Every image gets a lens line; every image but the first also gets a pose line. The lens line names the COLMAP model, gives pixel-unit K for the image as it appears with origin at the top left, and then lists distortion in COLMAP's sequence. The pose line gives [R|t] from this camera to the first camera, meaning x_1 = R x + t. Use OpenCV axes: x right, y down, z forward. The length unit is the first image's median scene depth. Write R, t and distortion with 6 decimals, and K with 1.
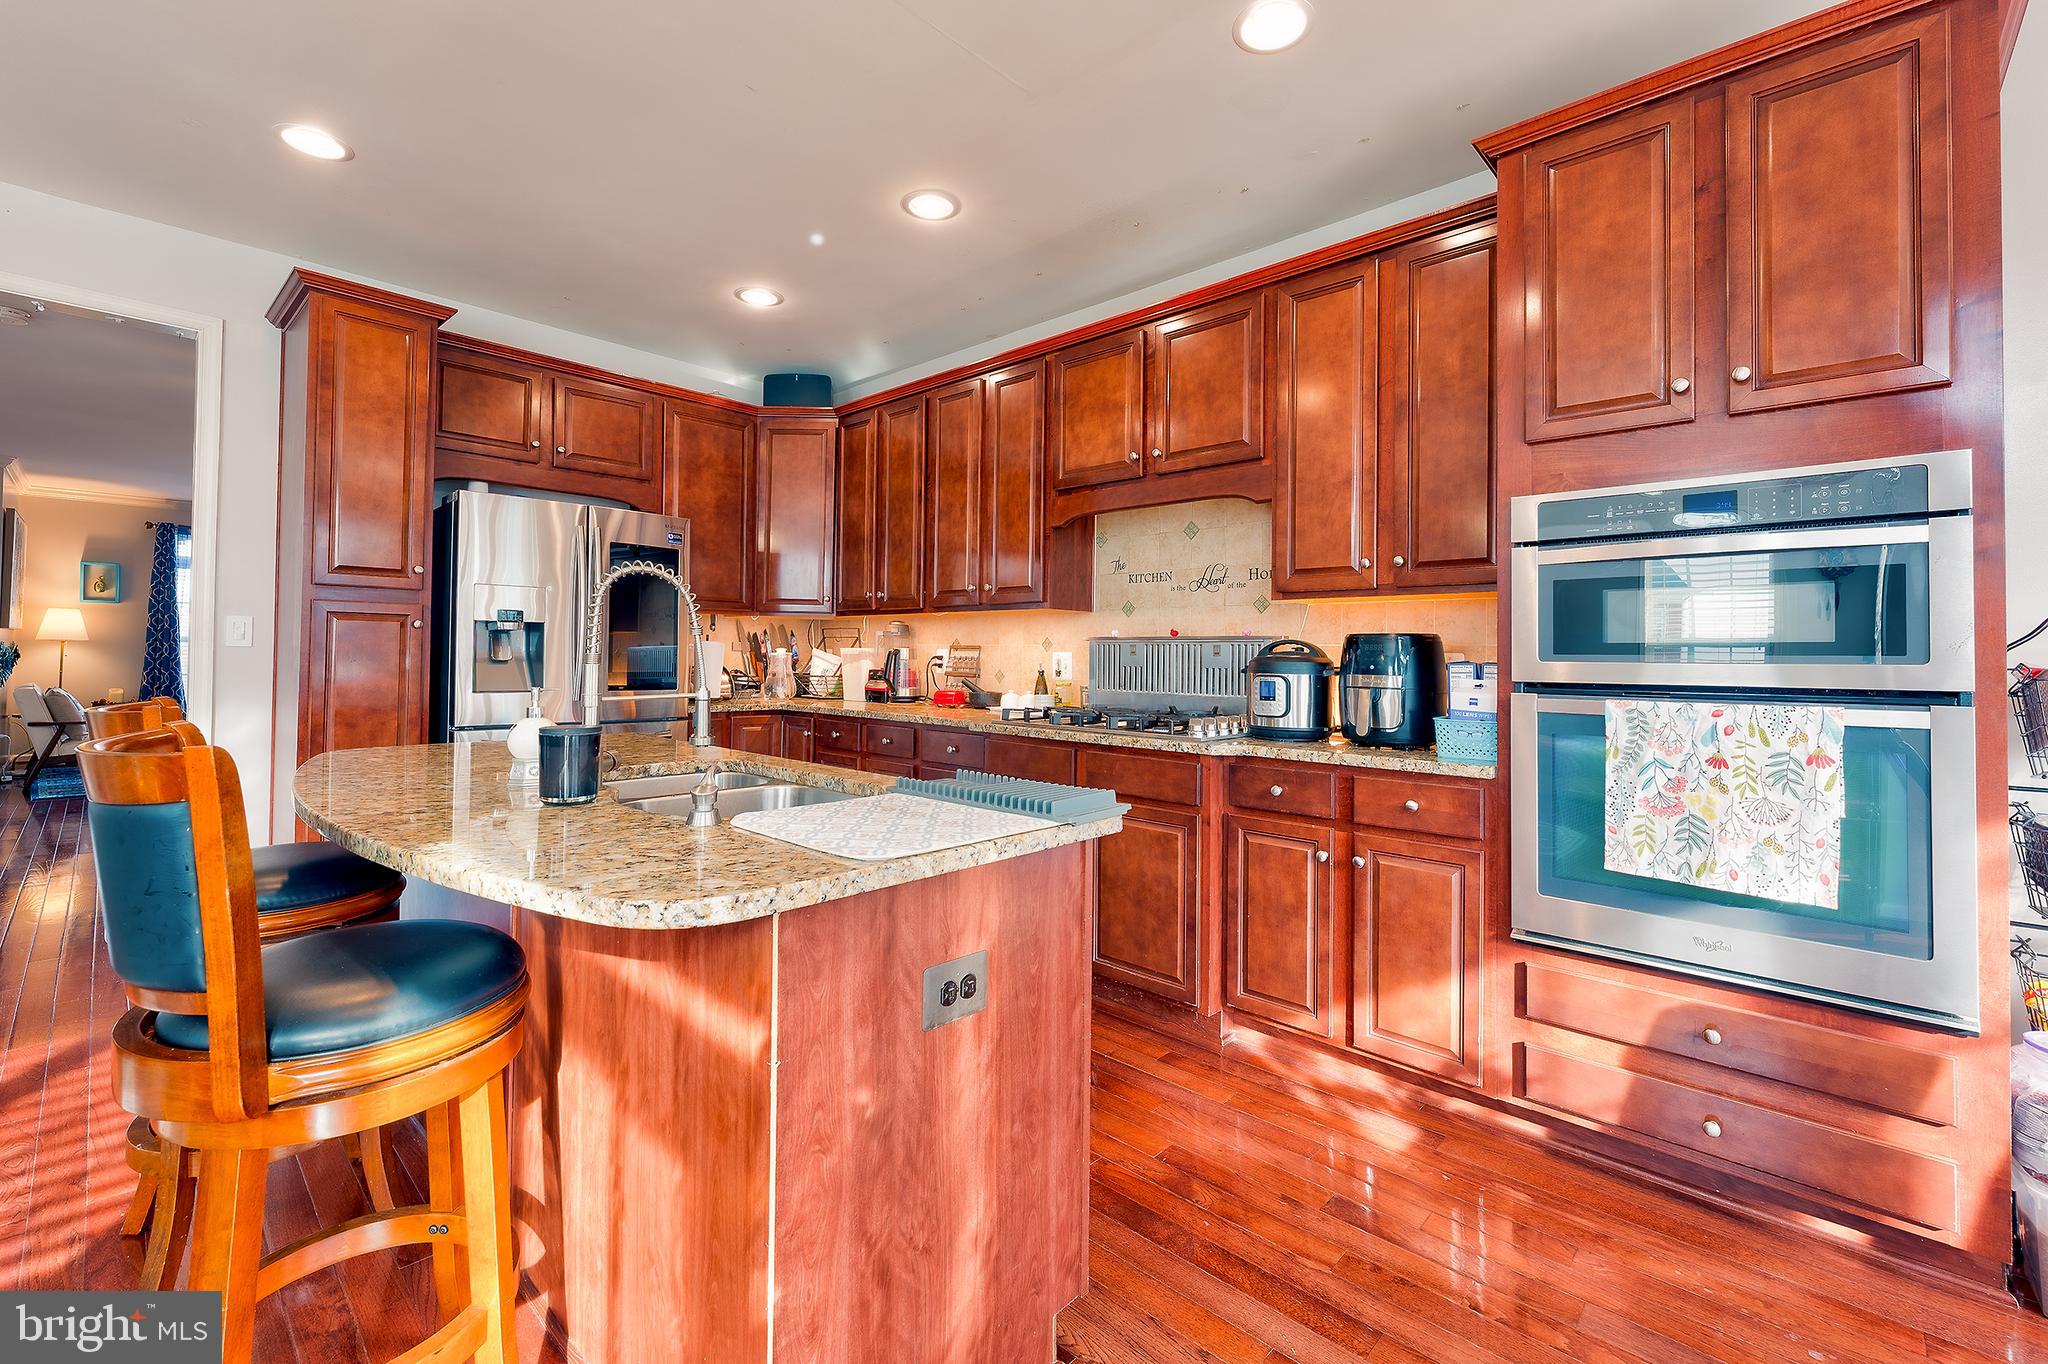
lens RADIAL K [[861.7, 0, 1024.4], [0, 861.7, 643.9], [0, 0, 1]] dist [-0.000415, 0.000268]
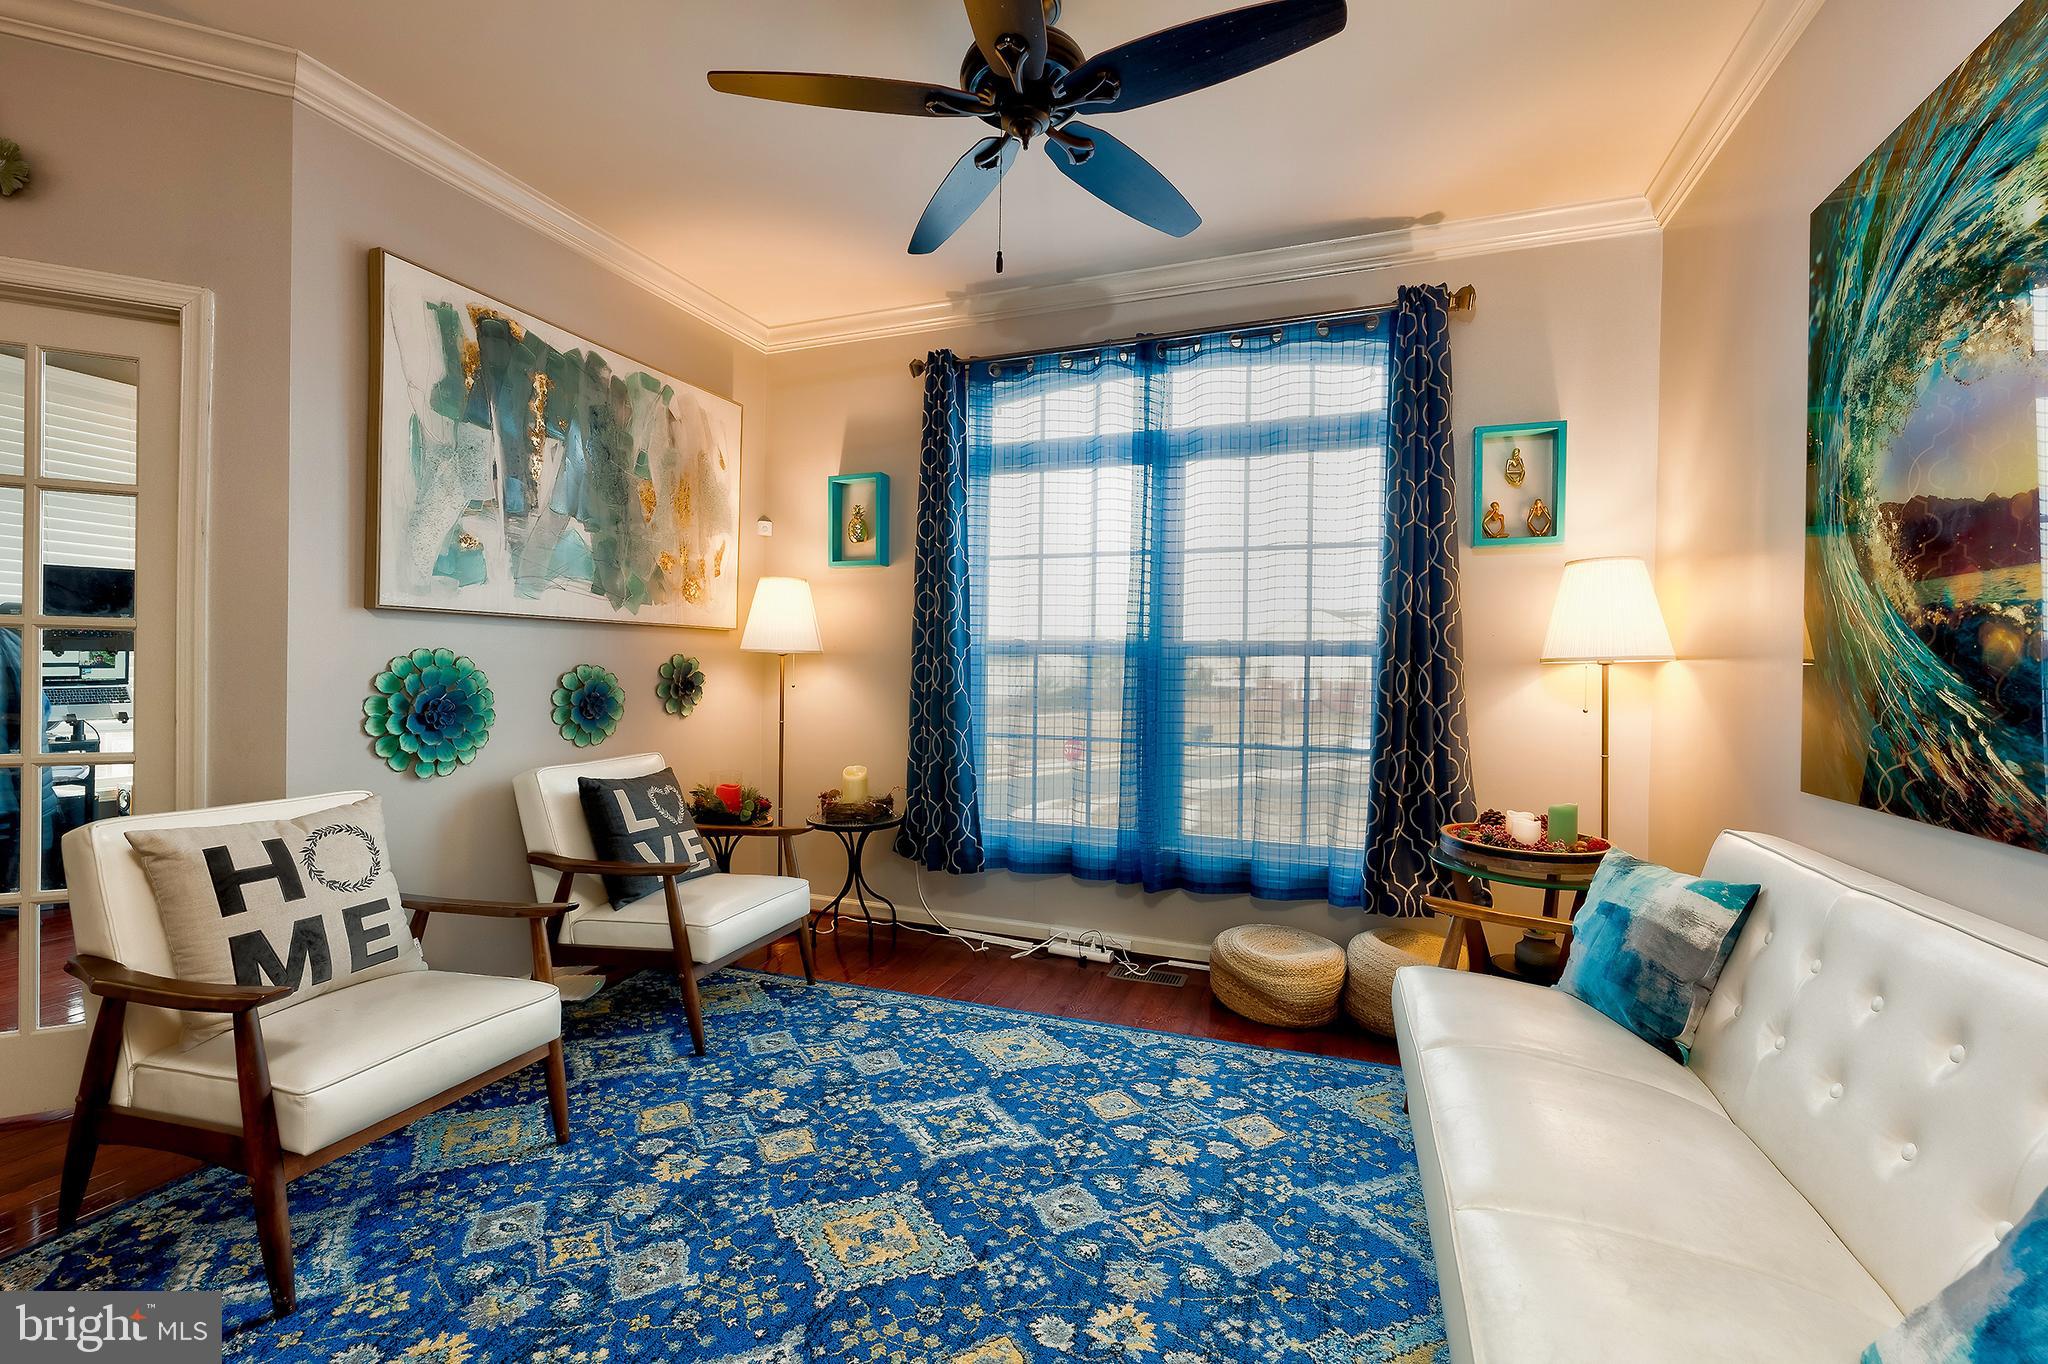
lens RADIAL K [[841.4, 0, 1023.8], [0, 841.4, 674.7], [0, 0, 1]] dist [0.001452, 0.000263]
pose [[0.378853, 0.001284, -0.925456, -1.715540], [0.003231, 0.999991, 0.002710, 0.016739], [0.925451, -0.004016, 0.378846, 2.447154]]
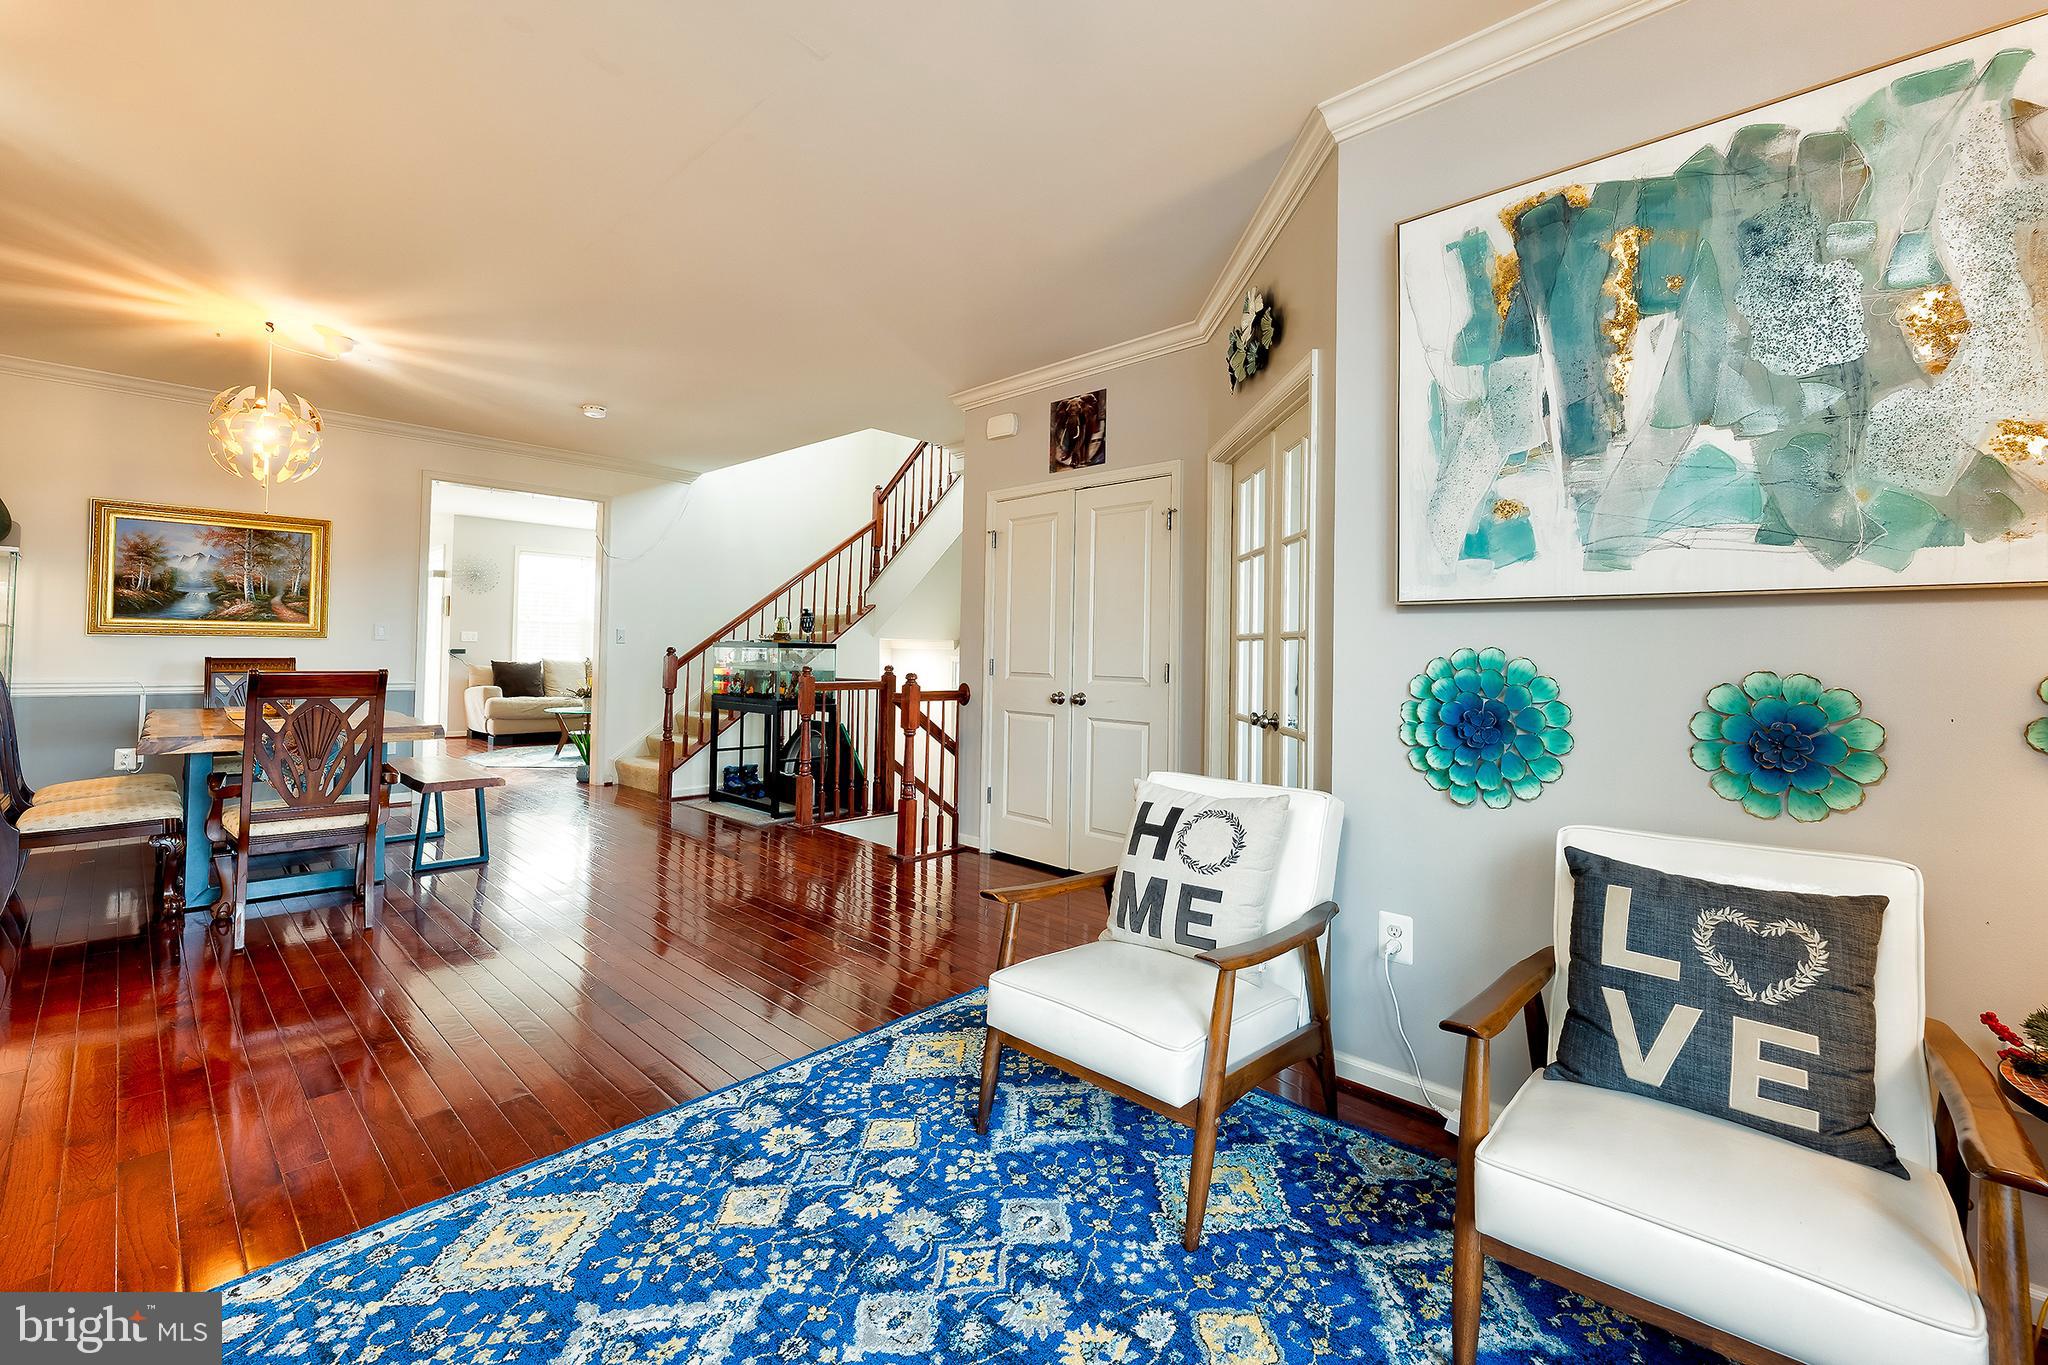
lens RADIAL K [[860.0, 0, 1029.8], [0, 860.0, 631.6], [0, 0, 1]] dist [0.000696, 0.000228]
pose [[-0.999576, -0.028652, 0.005189, -2.313818], [-0.028832, 0.998832, -0.038778, 0.015614], [-0.004072, -0.038911, -0.999234, 2.897146]]
